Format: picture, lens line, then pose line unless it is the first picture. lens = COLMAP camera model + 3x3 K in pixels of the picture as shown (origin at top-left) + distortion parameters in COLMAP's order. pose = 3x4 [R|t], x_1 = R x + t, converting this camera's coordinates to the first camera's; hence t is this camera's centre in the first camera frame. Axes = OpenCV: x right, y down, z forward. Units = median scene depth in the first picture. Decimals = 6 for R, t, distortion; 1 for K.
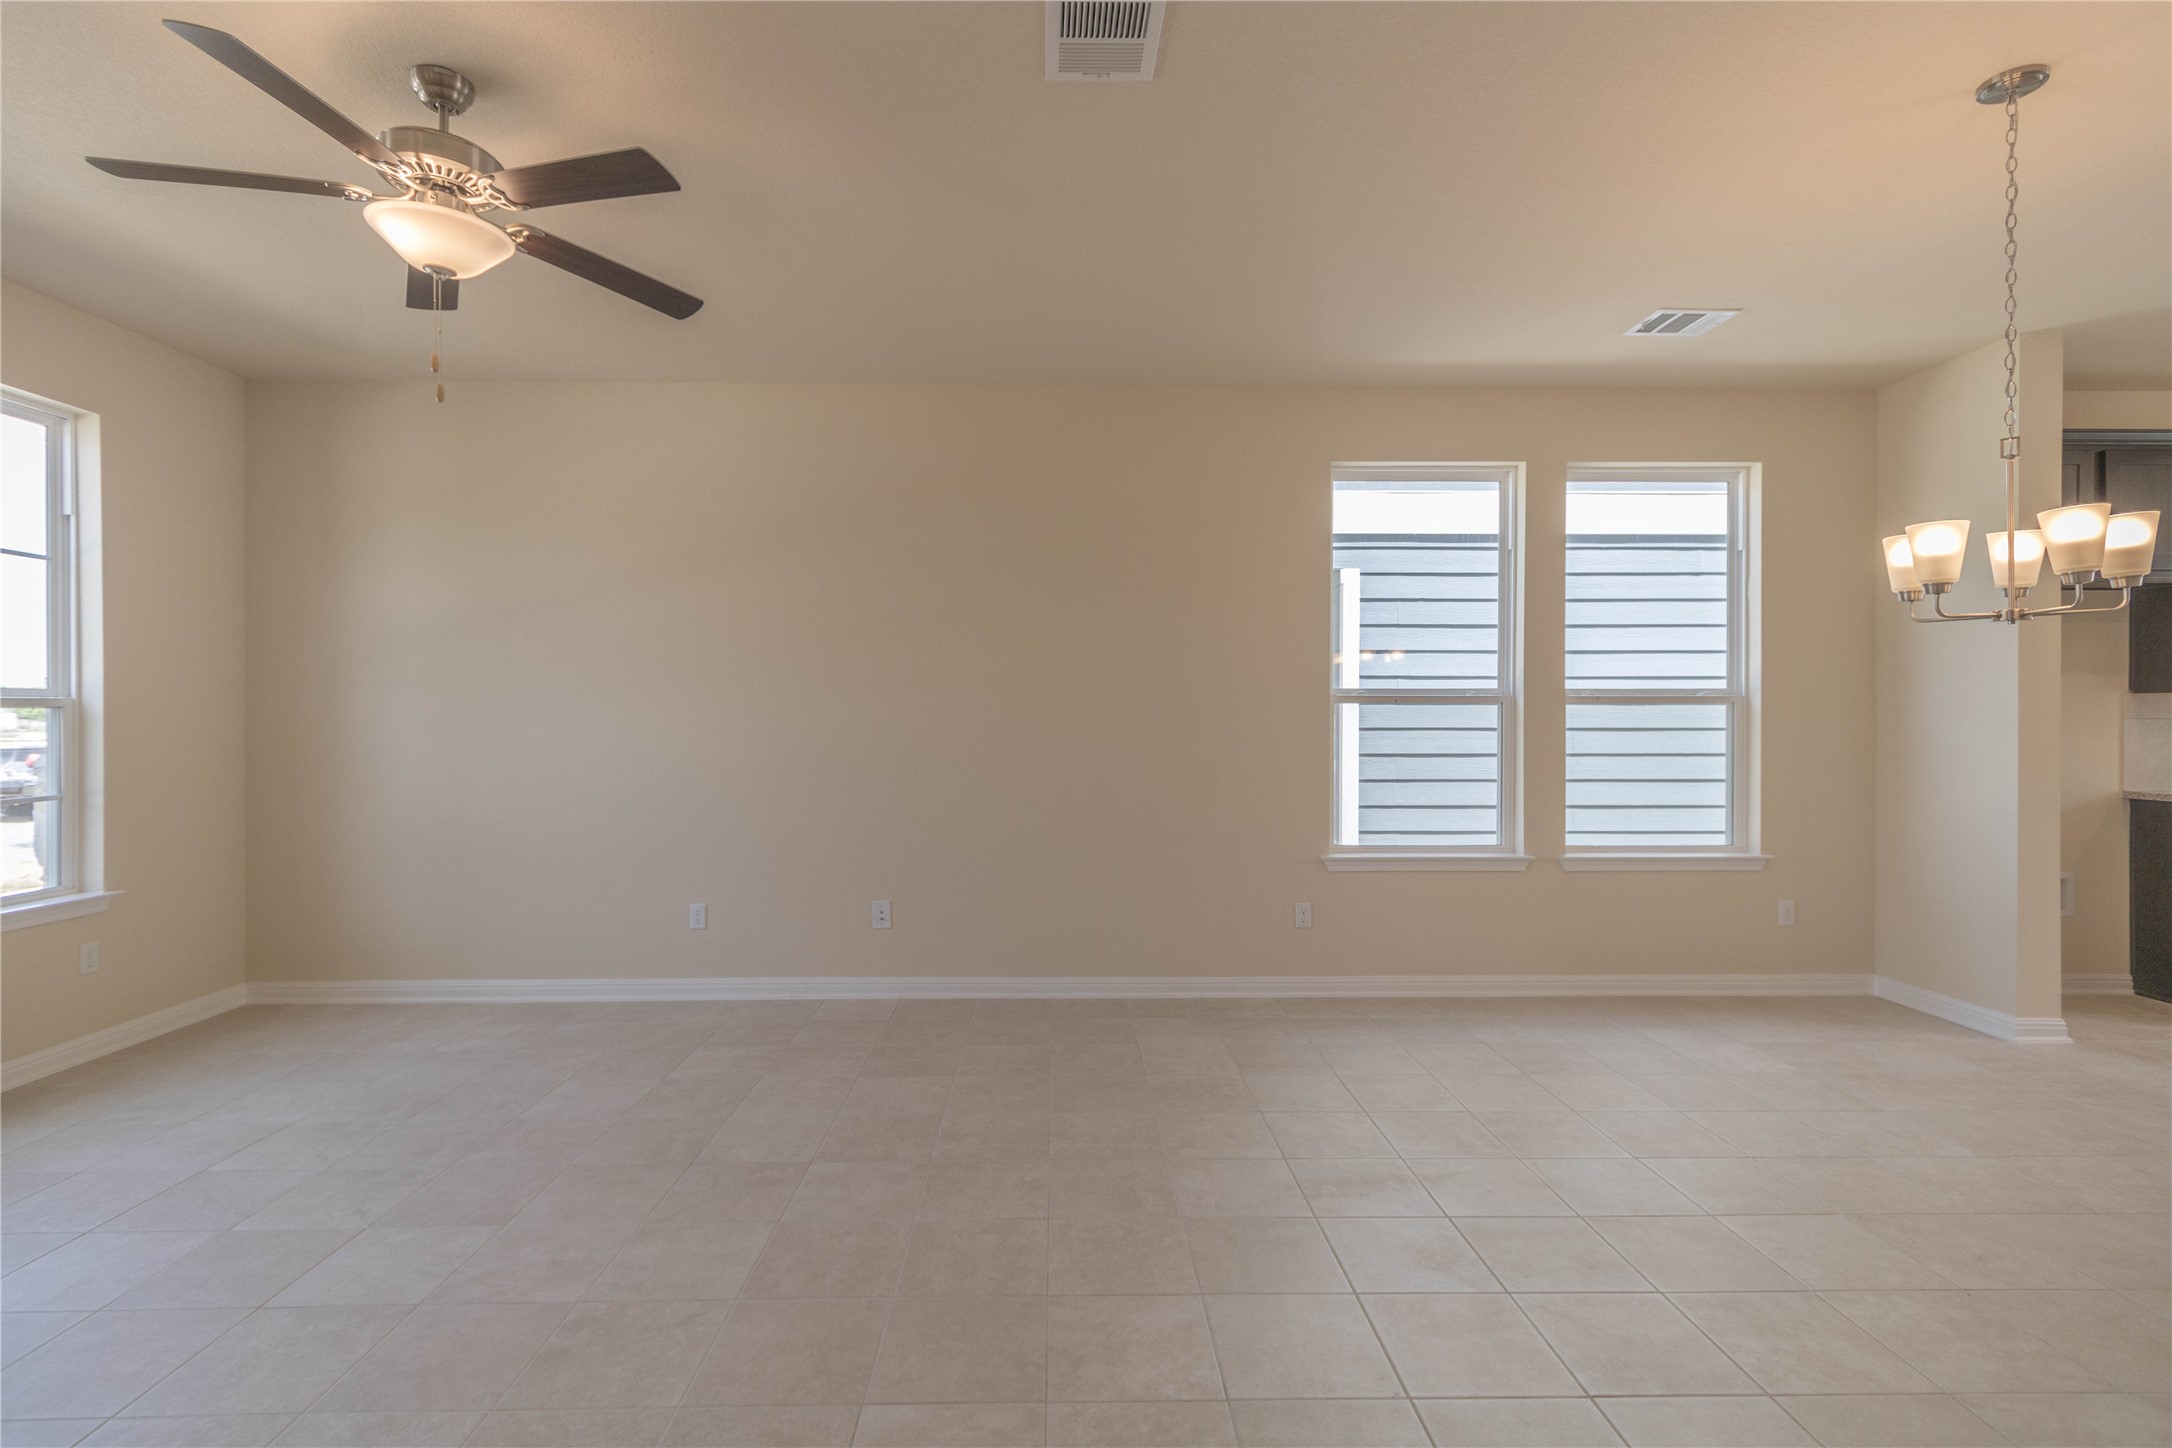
lens RADIAL K [[1001.9, 0, 1084.9], [0, 1001.9, 727.7], [0, 0, 1]] dist [0.001507, -0.000206]
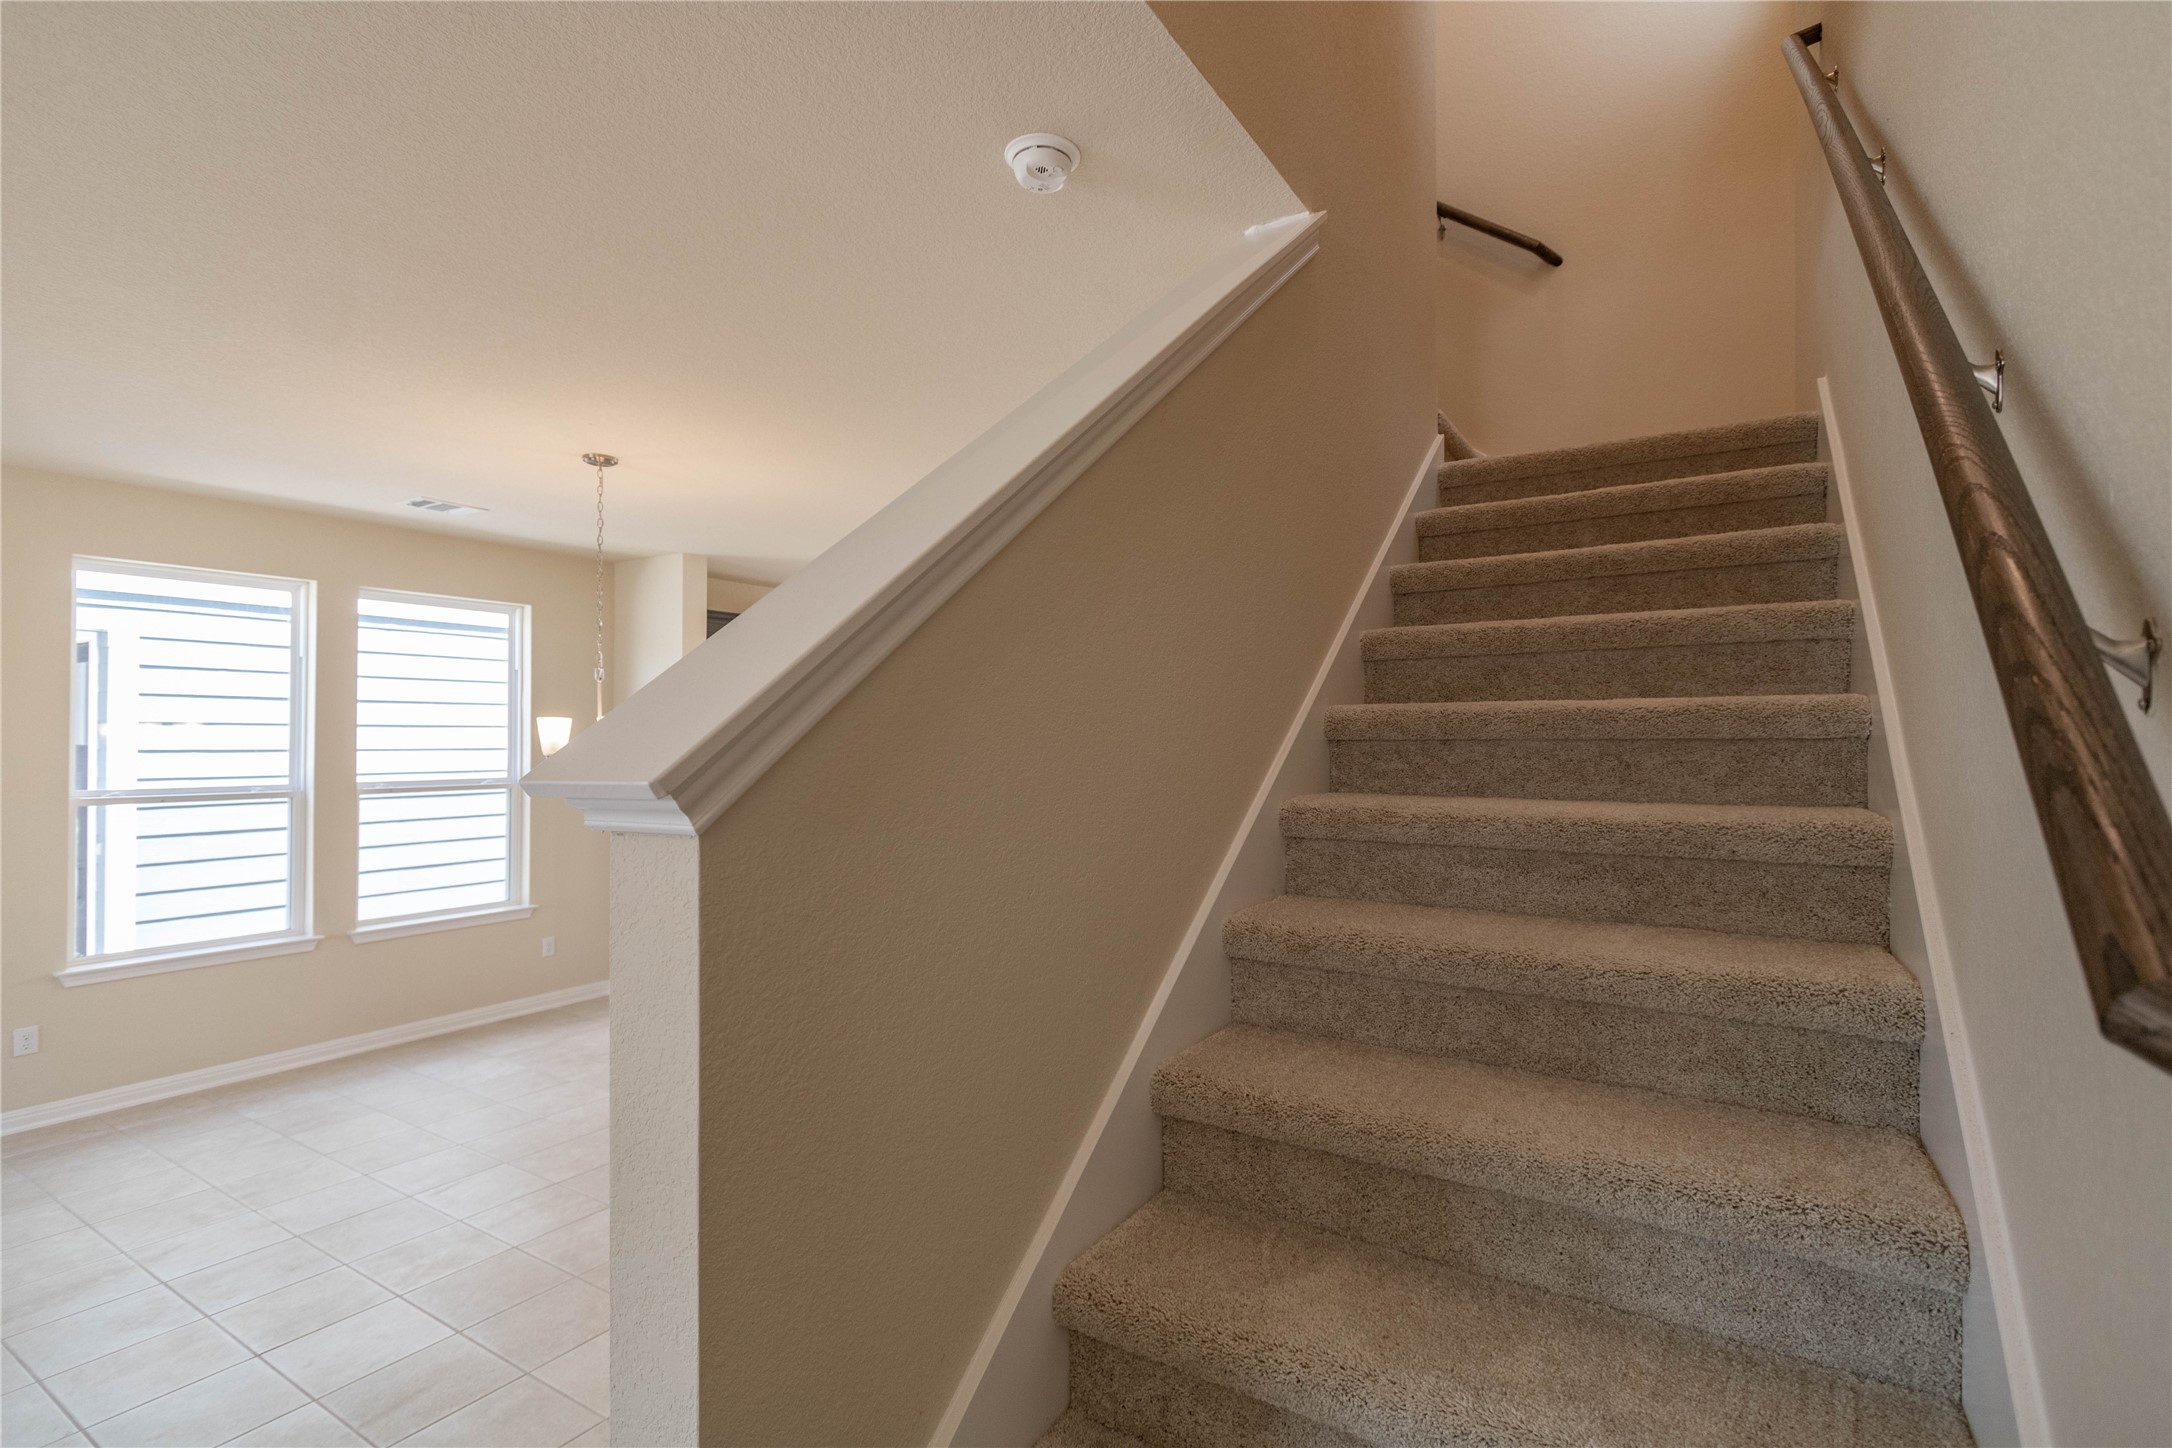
lens RADIAL K [[1001.9, 0, 1086.6], [0, 1001.9, 732.1], [0, 0, 1]] dist [0.001507, -0.000206]
pose [[0.548296, 0.002092, 0.836282, -0.021488], [0.003876, 0.999980, -0.005043, -0.090078], [-0.836276, 0.006007, 0.548277, -0.327102]]
